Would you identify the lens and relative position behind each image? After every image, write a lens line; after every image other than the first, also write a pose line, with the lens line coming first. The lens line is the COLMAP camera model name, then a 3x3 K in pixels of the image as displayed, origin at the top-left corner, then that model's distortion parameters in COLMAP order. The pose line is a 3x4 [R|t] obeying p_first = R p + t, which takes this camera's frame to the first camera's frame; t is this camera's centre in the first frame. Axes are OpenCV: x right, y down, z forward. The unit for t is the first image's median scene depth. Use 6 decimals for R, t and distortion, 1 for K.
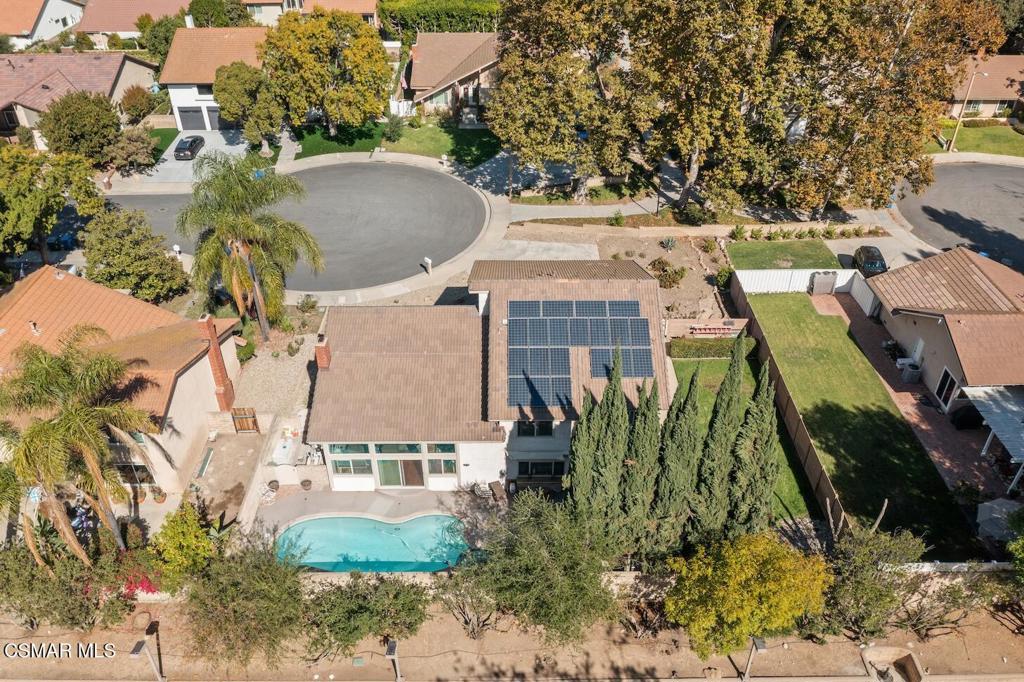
lens RADIAL K [[800.6, 0, 512.0], [0, 800.6, 341.0], [0, 0, 1]] dist [-0.020742, 0.007733]
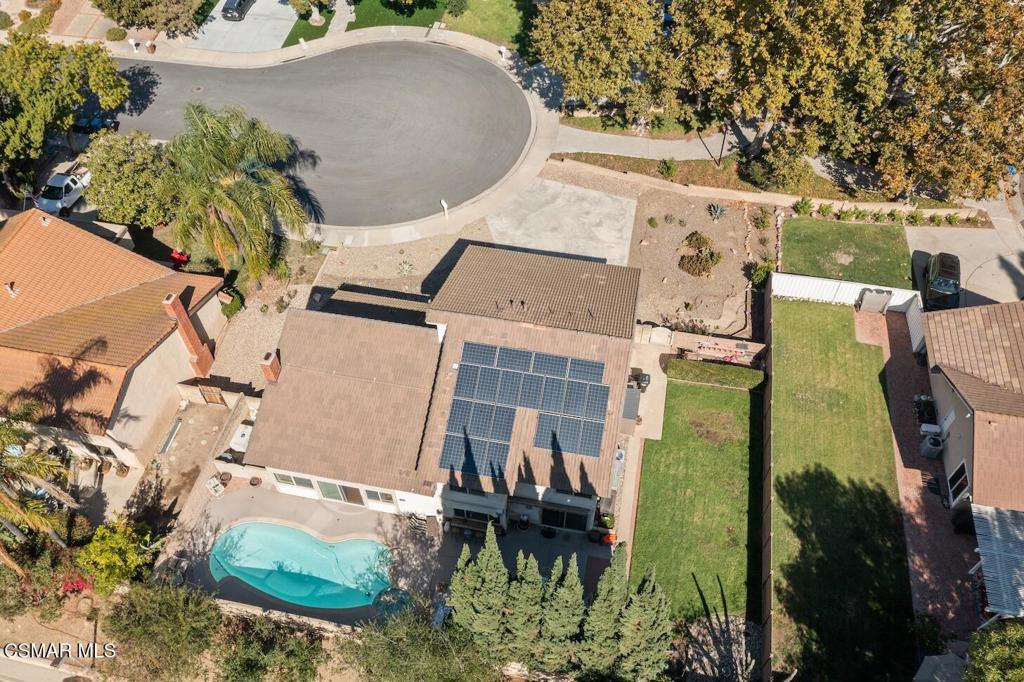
lens RADIAL K [[800.6, 0, 512.0], [0, 800.6, 341.0], [0, 0, 1]] dist [-0.020742, 0.007733]
pose [[0.979431, 0.152345, -0.132313, 0.140015], [-0.110554, 0.953695, 0.279720, -0.257137], [0.168800, -0.259339, 0.950921, 0.108930]]
